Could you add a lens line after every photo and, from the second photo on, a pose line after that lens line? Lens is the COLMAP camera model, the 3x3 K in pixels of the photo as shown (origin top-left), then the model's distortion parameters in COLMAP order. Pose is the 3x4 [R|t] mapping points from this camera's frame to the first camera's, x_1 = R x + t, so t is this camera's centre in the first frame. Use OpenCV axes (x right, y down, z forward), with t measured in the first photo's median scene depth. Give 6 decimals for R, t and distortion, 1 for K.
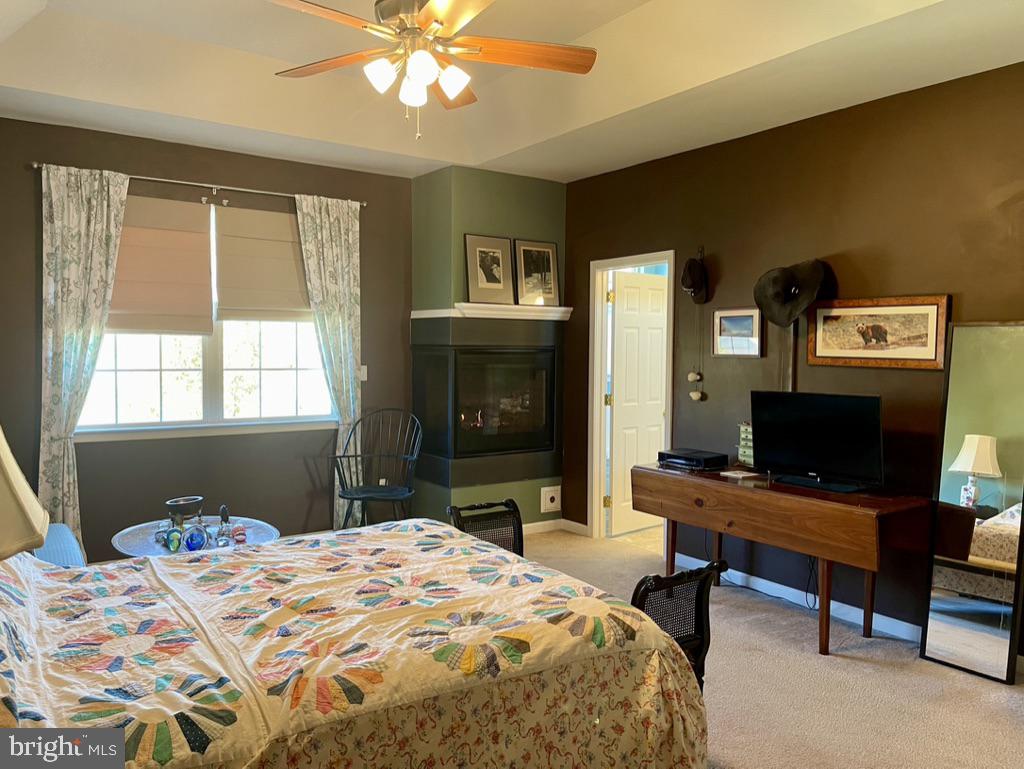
lens RADIAL K [[777.2, 0, 512.0], [0, 777.2, 384.5], [0, 0, 1]] dist [0.040469, -0.003847]
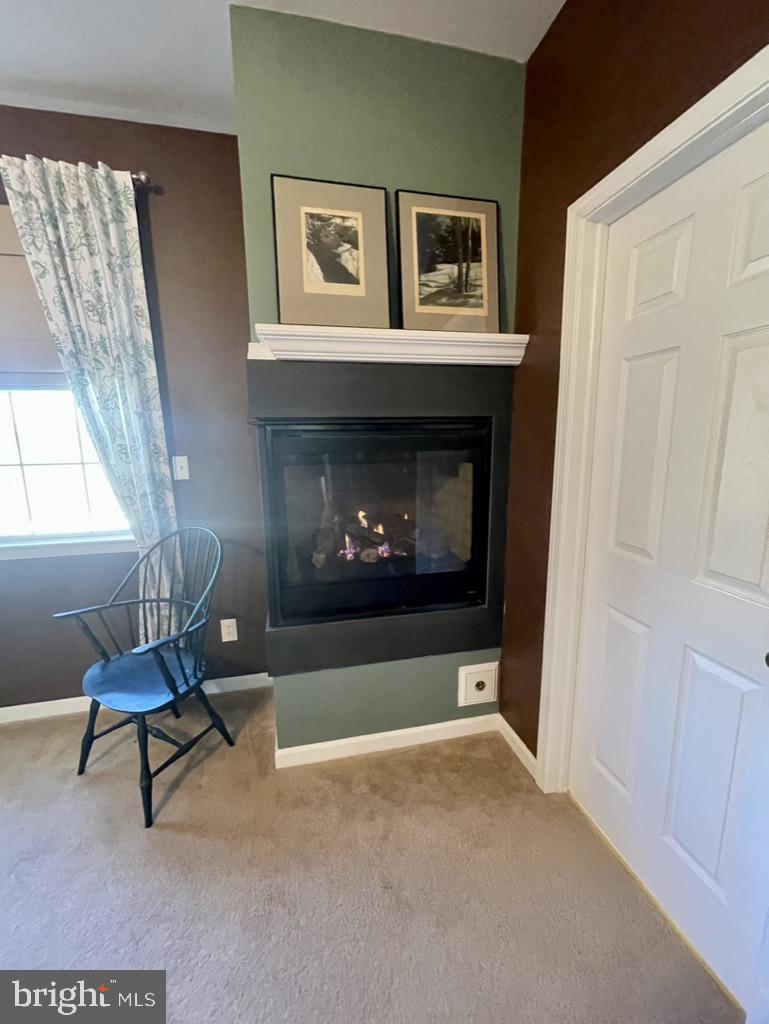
lens RADIAL K [[410.1, 0, 384.5], [0, 410.1, 512.0], [0, 0, 1]] dist [-0.000363, -0.000195]
pose [[0.919302, 0.046978, -0.390738, 0.108545], [0.002207, 0.992219, 0.124486, -0.021453], [0.393546, -0.115302, 0.912045, 0.769122]]
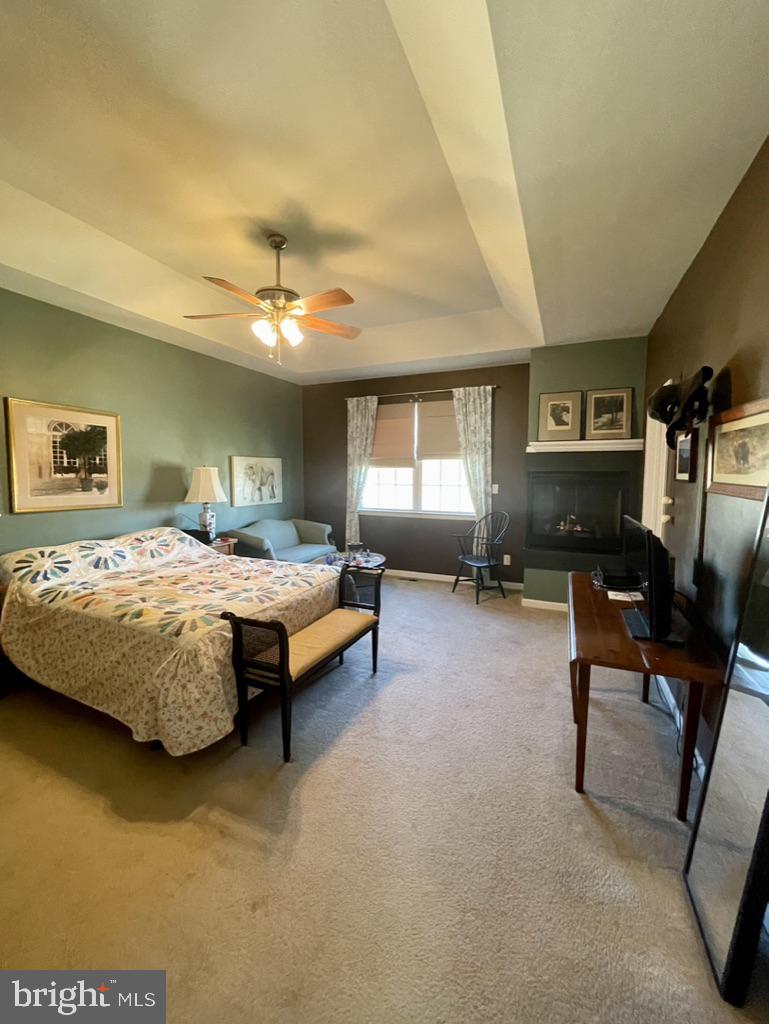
lens RADIAL K [[414.4, 0, 384.5], [0, 414.4, 512.0], [0, 0, 1]] dist [-0.000397, 0.010618]
pose [[0.504790, 0.075266, -0.859955, 0.466375], [-0.035457, 0.997159, 0.066461, -0.016490], [0.862514, -0.003057, 0.506024, 0.360239]]
